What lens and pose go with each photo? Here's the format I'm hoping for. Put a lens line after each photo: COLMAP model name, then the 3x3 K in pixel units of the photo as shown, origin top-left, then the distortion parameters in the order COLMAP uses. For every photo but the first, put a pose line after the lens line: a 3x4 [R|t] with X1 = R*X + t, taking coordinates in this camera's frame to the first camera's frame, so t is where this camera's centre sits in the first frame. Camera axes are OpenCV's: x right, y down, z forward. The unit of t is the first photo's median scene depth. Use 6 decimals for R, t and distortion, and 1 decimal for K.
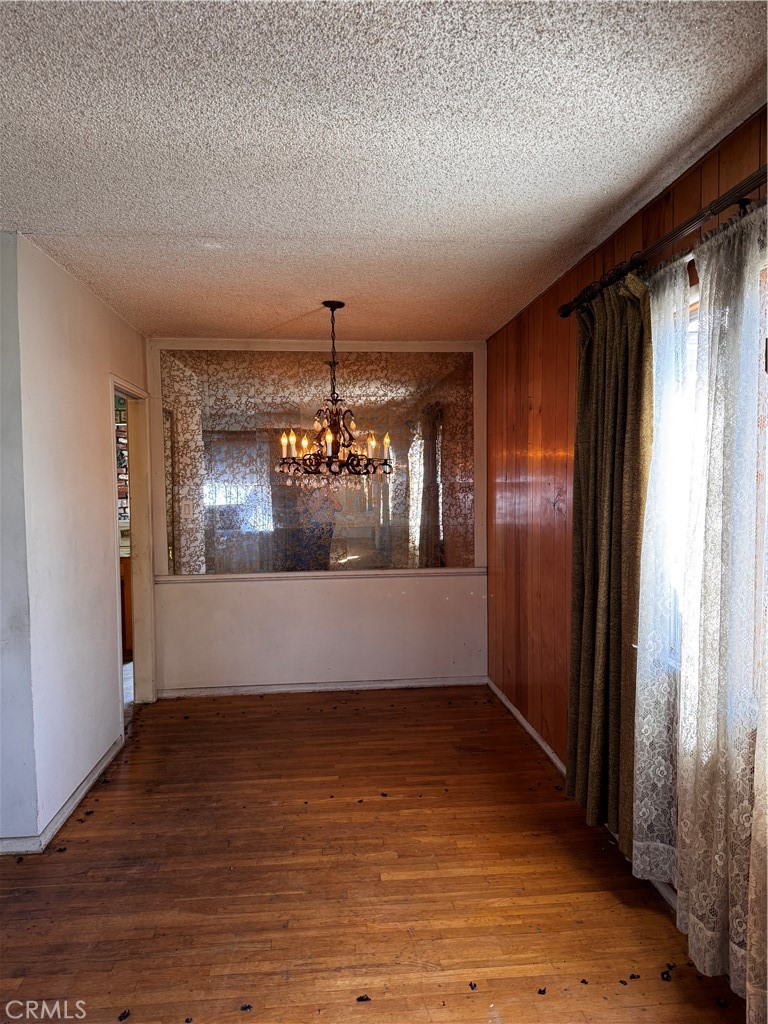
lens RADIAL K [[713.2, 0, 383.1], [0, 713.2, 516.1], [0, 0, 1]] dist [0.000292, 0.000785]
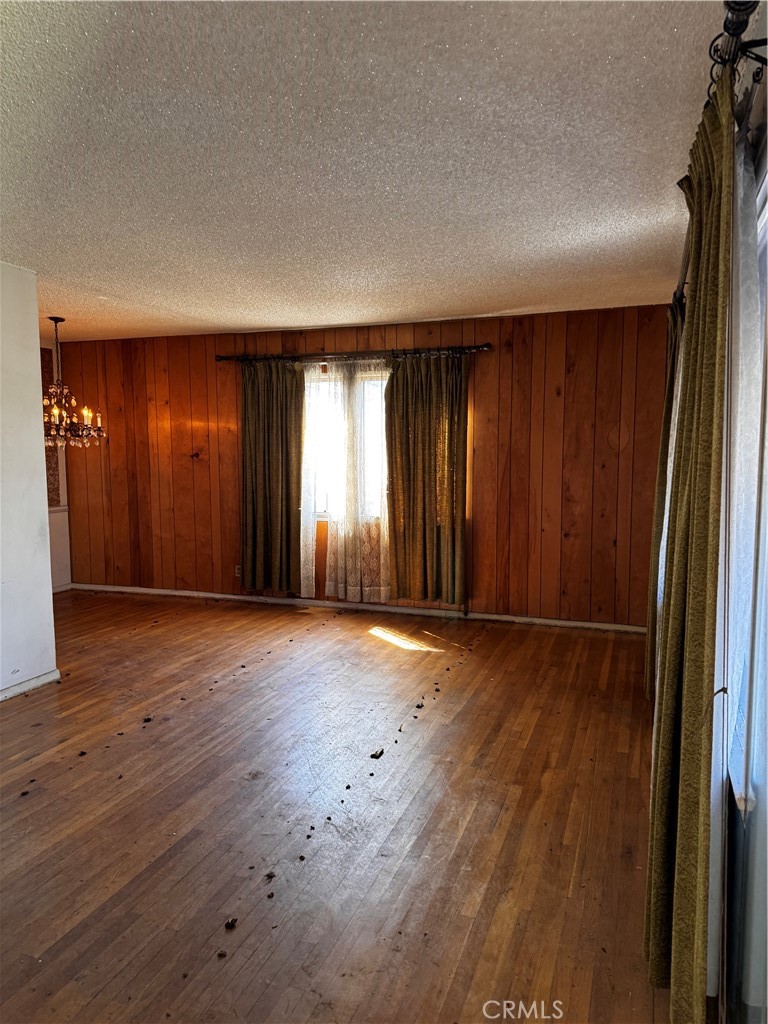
lens RADIAL K [[701.4, 0, 388.0], [0, 701.4, 510.9], [0, 0, 1]] dist [0.000247, -0.039848]
pose [[0.414567, -0.066703, 0.907571, -1.568417], [0.039124, 0.997694, 0.055456, 0.055935], [-0.909177, 0.012517, 0.416221, -0.281819]]
